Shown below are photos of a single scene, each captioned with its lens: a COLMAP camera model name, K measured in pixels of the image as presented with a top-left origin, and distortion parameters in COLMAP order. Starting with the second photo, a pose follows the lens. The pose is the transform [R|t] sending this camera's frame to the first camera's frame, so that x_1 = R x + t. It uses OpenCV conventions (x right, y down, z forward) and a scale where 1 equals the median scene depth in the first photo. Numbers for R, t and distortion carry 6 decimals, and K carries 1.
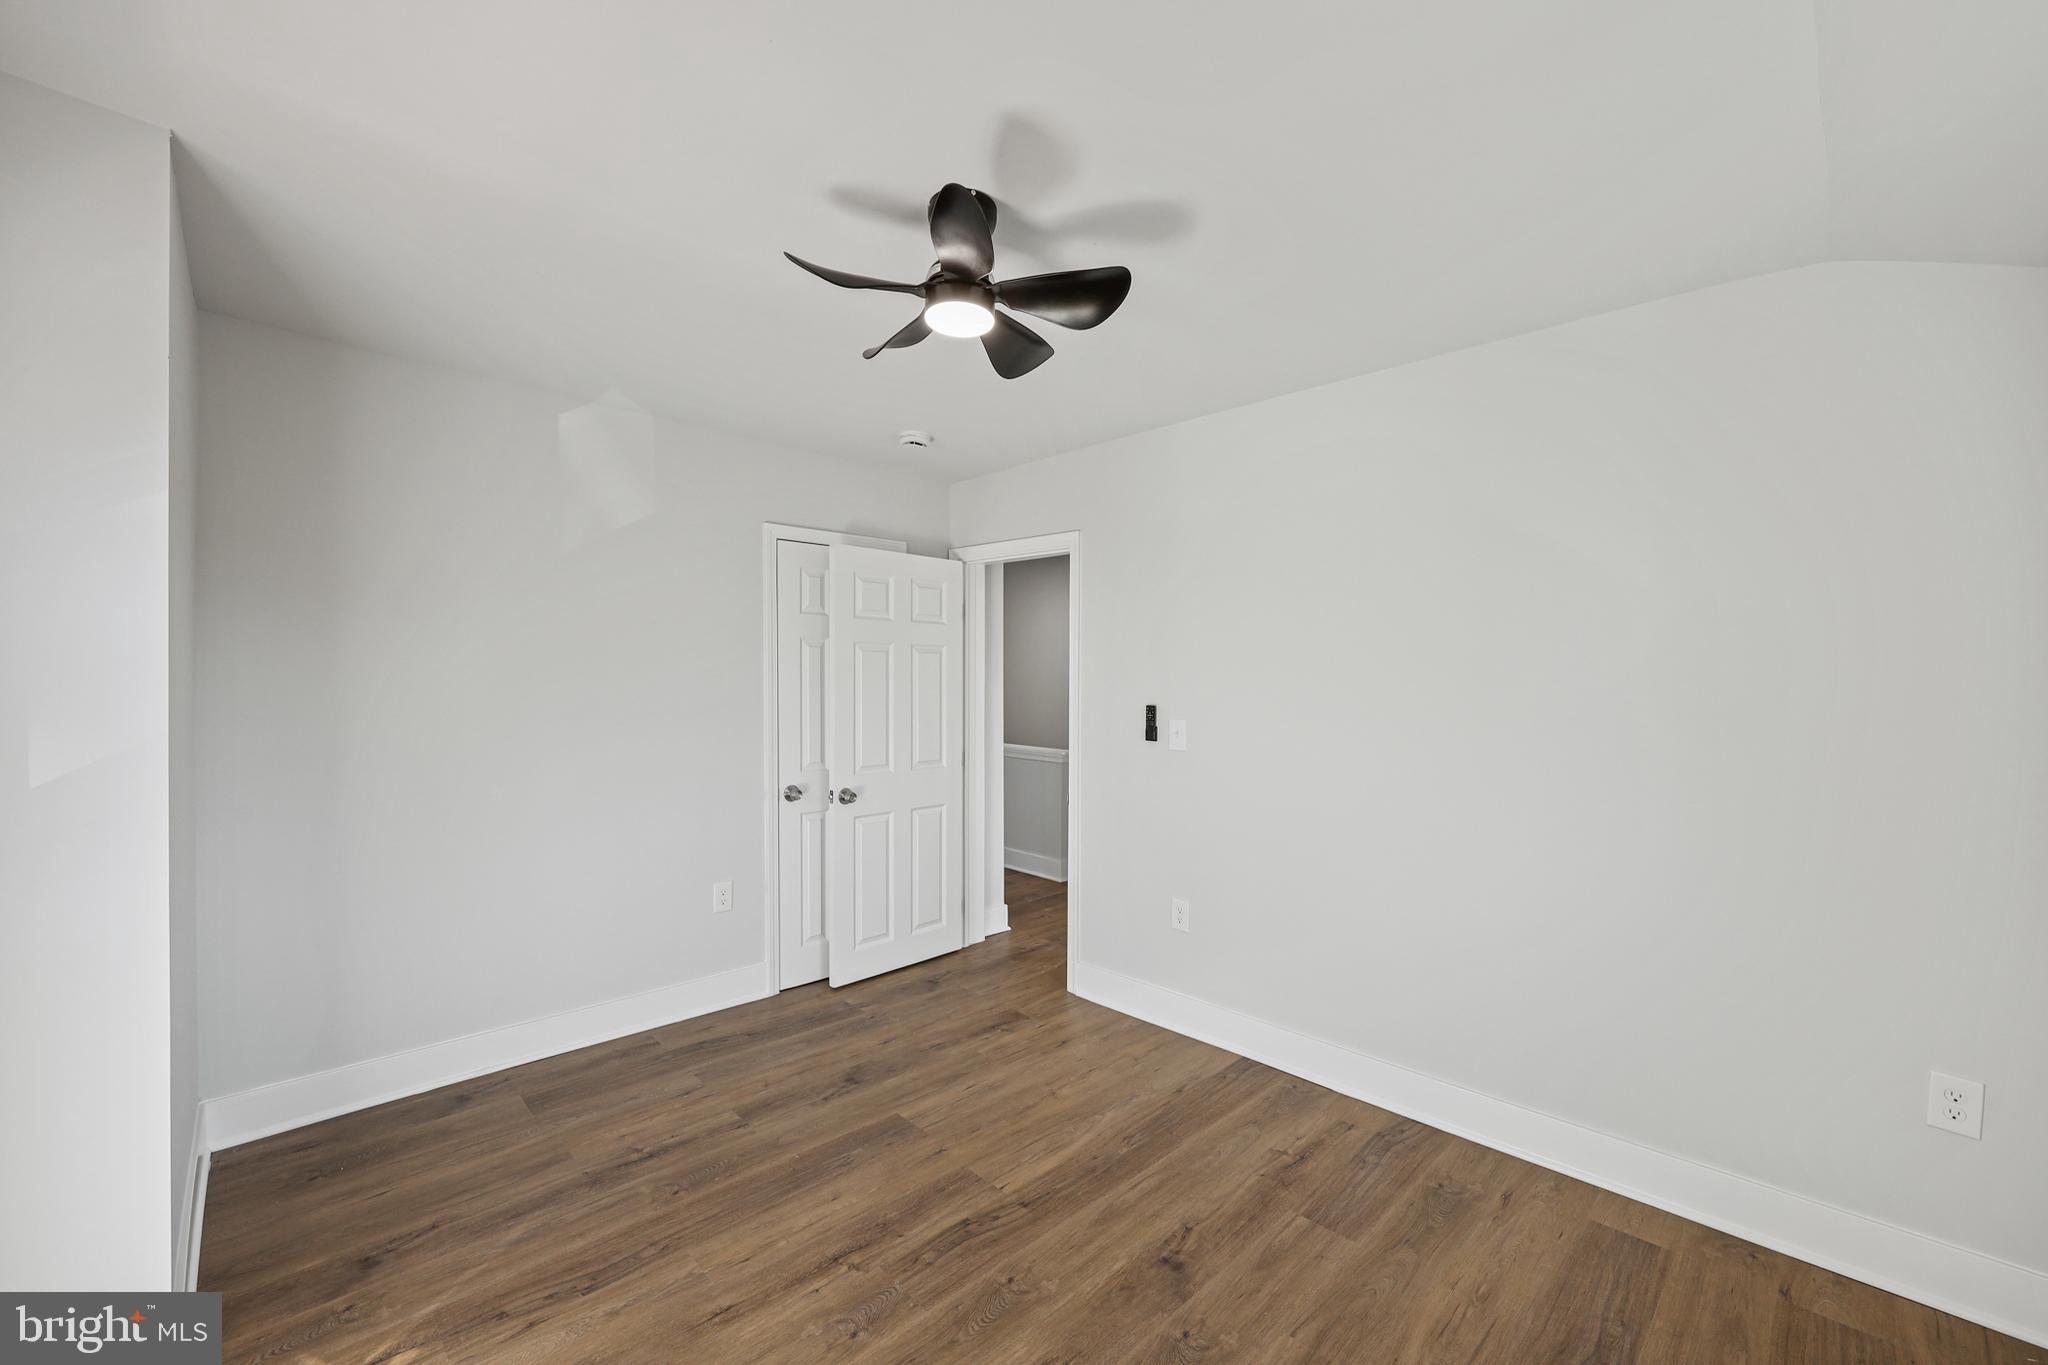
lens RADIAL K [[825.1, 0, 1021.8], [0, 825.1, 683.2], [0, 0, 1]] dist [0.000619, -0.000211]
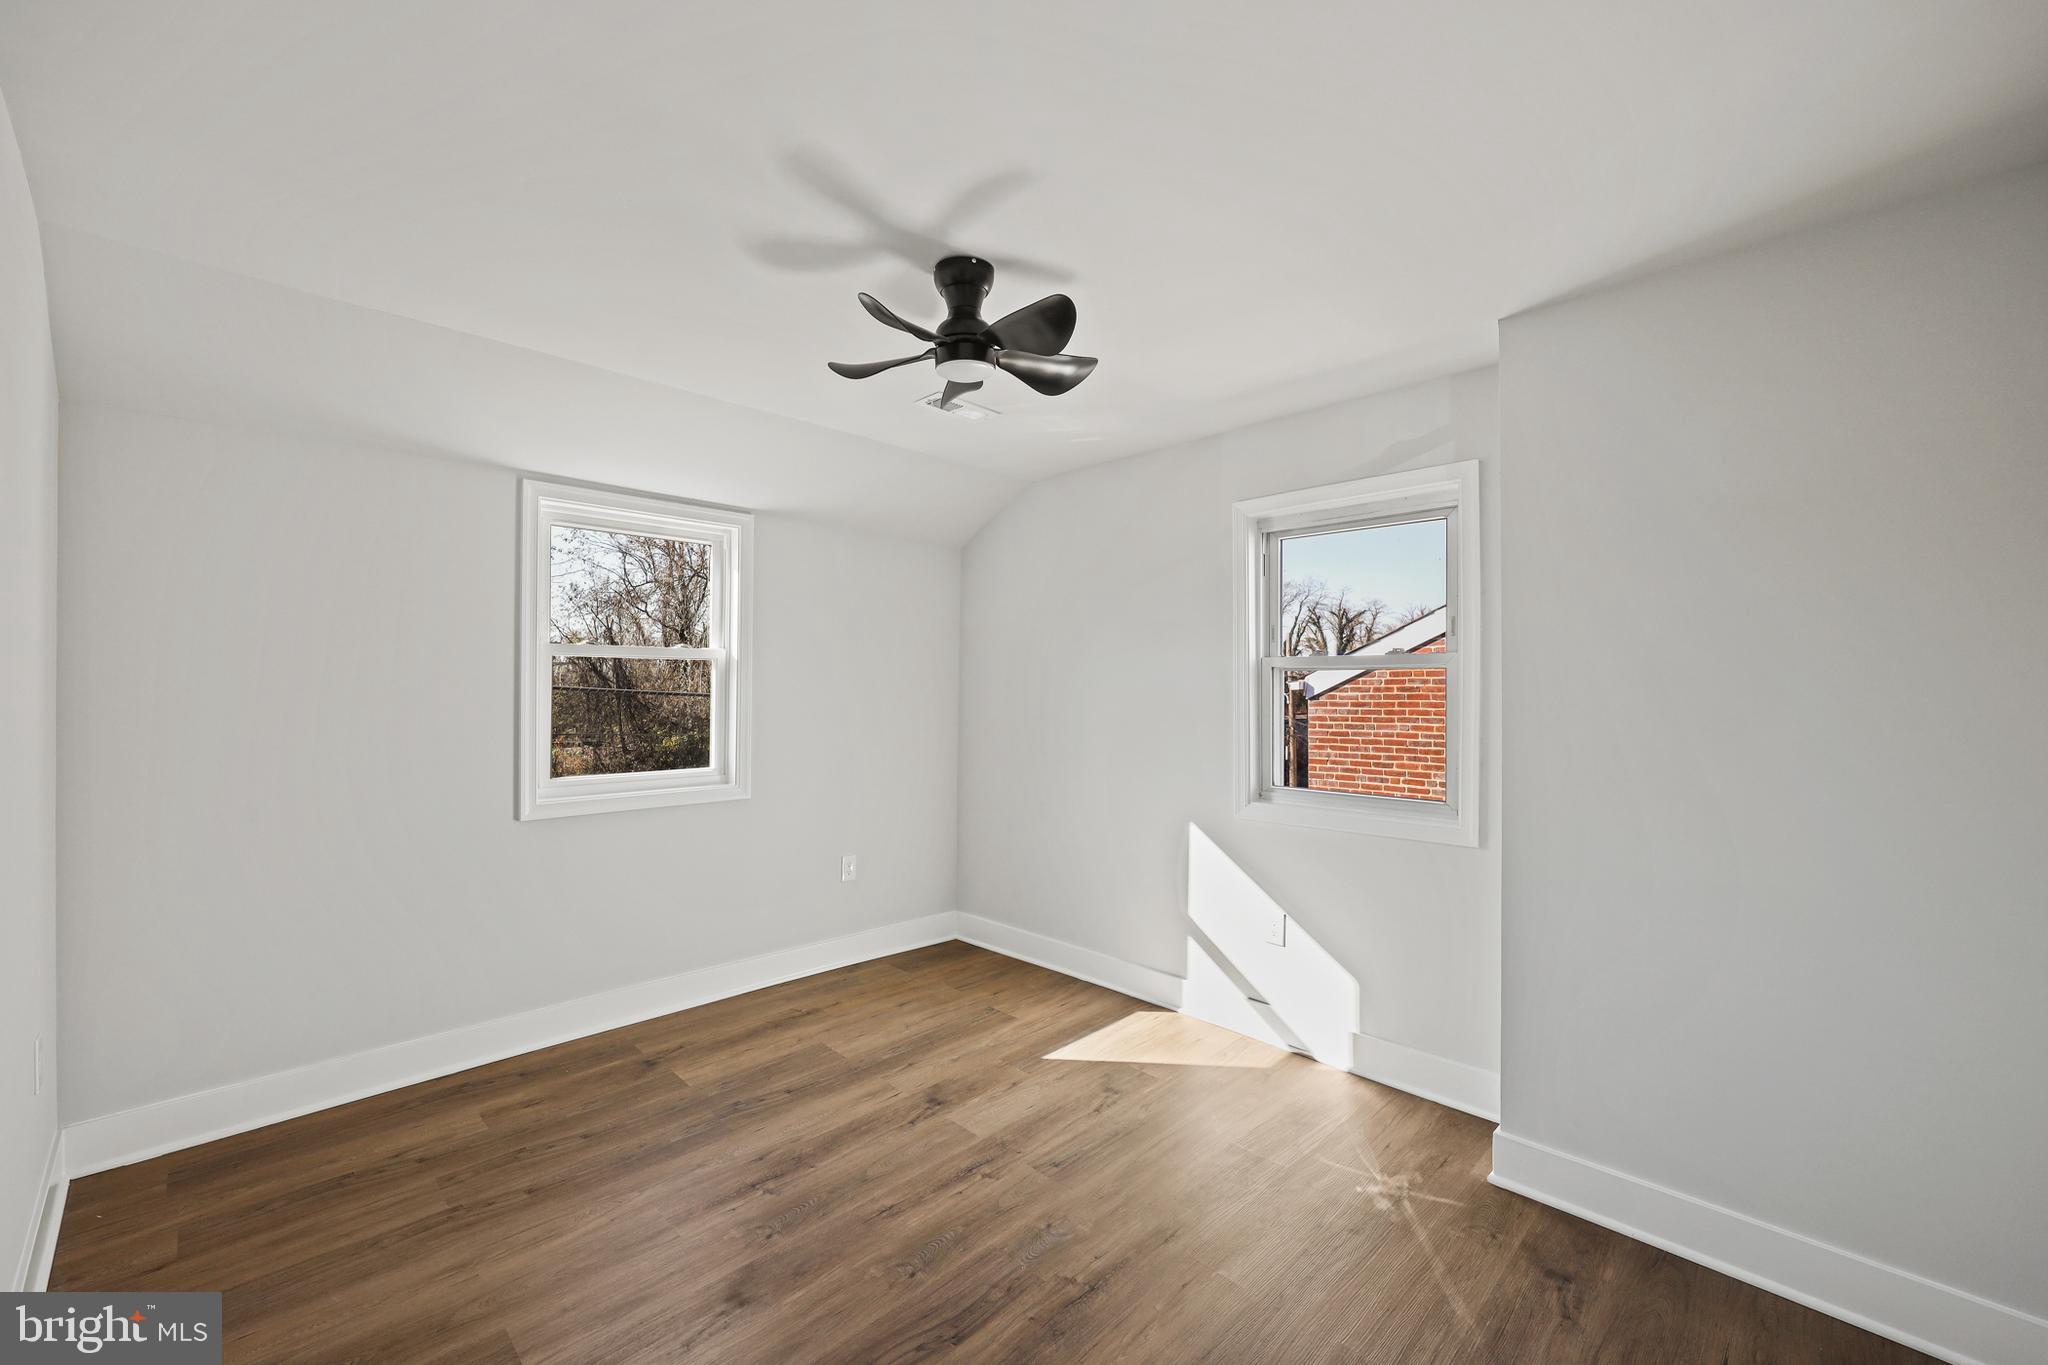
lens RADIAL K [[825.1, 0, 1021.8], [0, 825.1, 683.2], [0, 0, 1]] dist [0.000619, -0.000211]
pose [[-0.999727, -0.013797, -0.018866, -0.106320], [-0.013832, 0.999903, 0.001690, -0.006616], [0.018840, 0.001951, -0.999821, 1.803351]]
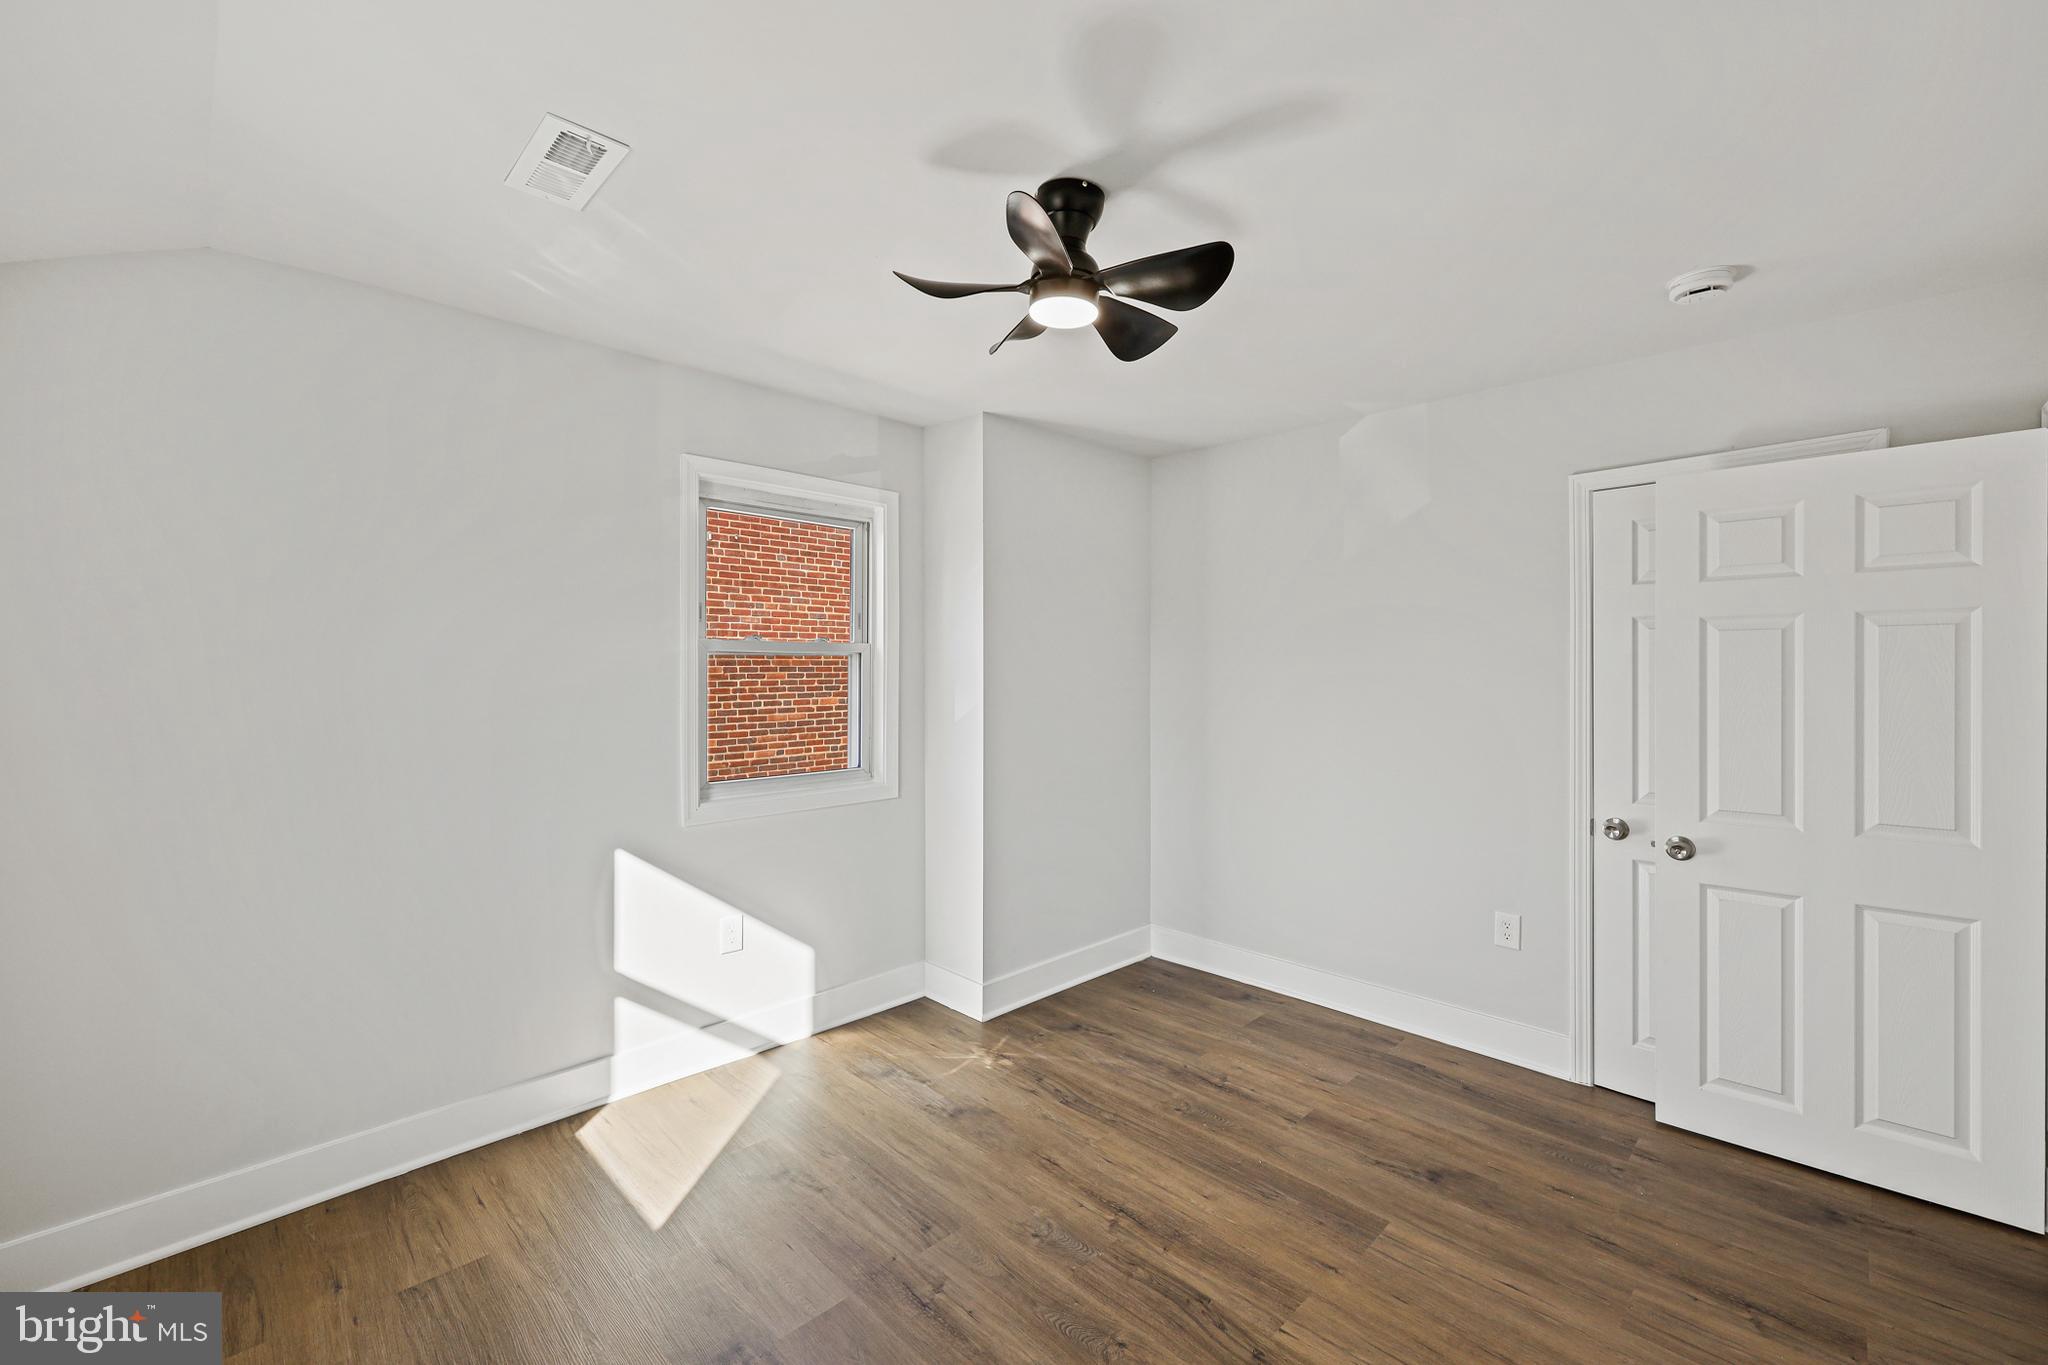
lens RADIAL K [[825.1, 0, 1021.8], [0, 825.1, 683.2], [0, 0, 1]] dist [0.000619, -0.000211]
pose [[0.016777, 0.003234, -0.999854, 0.781602], [-0.005722, 0.999979, 0.003138, 0.005935], [0.999843, 0.005669, 0.016796, 0.781335]]
